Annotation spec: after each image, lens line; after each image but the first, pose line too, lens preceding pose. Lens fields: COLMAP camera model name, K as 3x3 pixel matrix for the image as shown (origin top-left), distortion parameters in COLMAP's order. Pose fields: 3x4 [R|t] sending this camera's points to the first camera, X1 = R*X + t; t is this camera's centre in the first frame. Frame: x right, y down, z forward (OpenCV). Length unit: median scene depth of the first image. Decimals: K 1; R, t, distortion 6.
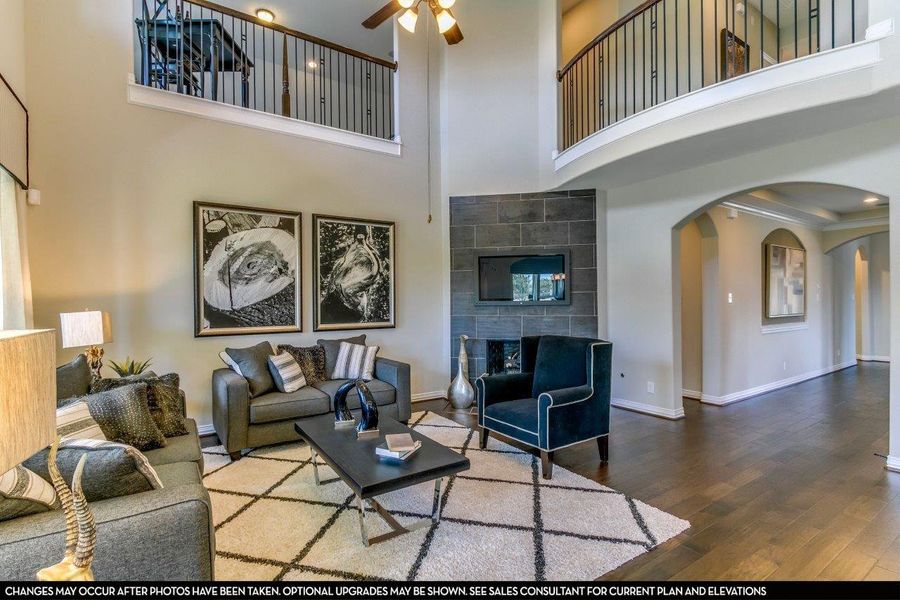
lens RADIAL K [[419.1, 0, 440.7], [0, 419.1, 301.9], [0, 0, 1]] dist [0.003182, 0.000543]
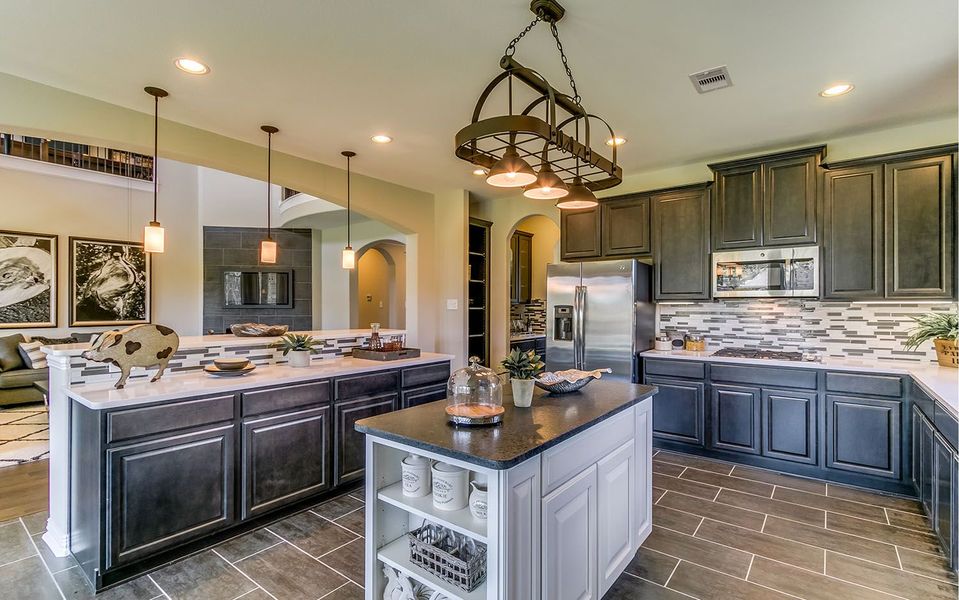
lens RADIAL K [[453.0, 0, 465.0], [0, 453.0, 304.6], [0, 0, 1]] dist [0.002933, -0.001146]
pose [[0.949570, 0.010360, 0.313385, 0.432480], [-0.009123, 0.999944, -0.005413, -0.002764], [-0.313423, 0.002281, 0.949611, -0.737948]]
